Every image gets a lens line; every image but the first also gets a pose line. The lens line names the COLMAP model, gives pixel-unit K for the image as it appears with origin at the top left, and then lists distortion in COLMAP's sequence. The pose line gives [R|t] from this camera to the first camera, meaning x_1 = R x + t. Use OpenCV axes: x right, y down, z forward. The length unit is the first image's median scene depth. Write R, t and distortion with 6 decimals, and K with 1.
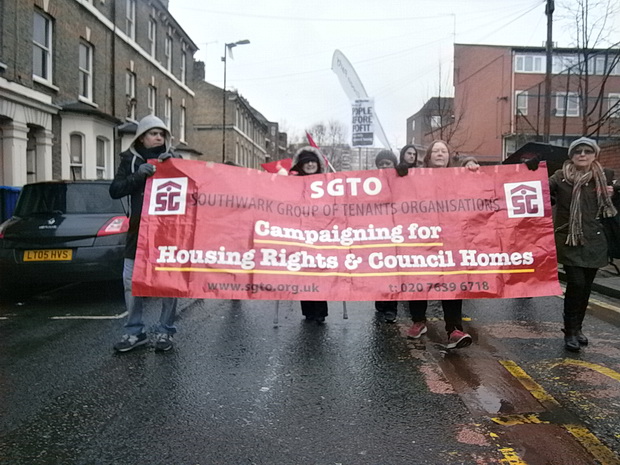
lens RADIAL K [[587.2, 0, 310.0], [0, 587.2, 232.5], [0, 0, 1]] dist [0.002081, 0.000938]
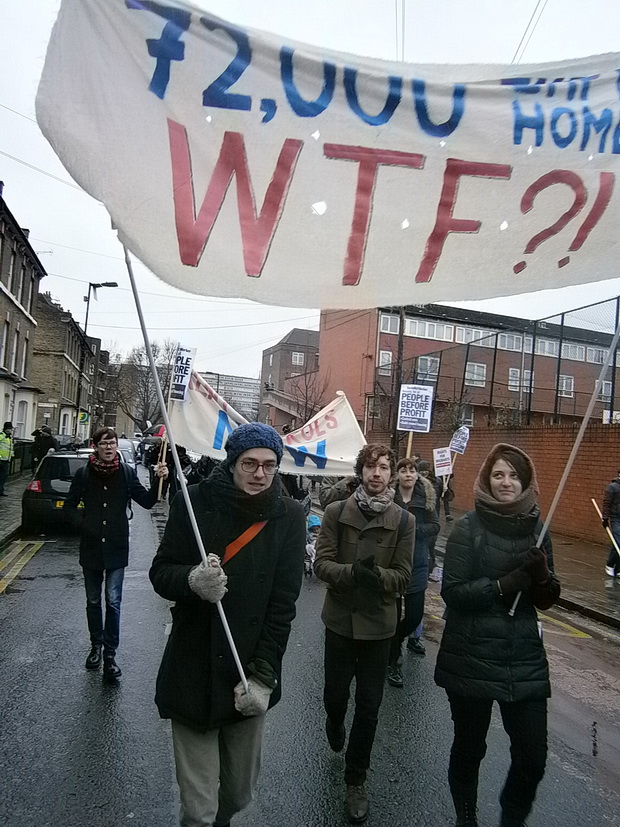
lens RADIAL K [[783.3, 0, 310.0], [0, 783.3, 413.5], [0, 0, 1]] dist [0.002081, 0.000938]
pose [[0.970380, 0.064479, 0.232819, -0.066116], [-0.043491, 0.994604, -0.094186, -0.006561], [-0.237635, 0.081271, 0.967949, -0.243542]]
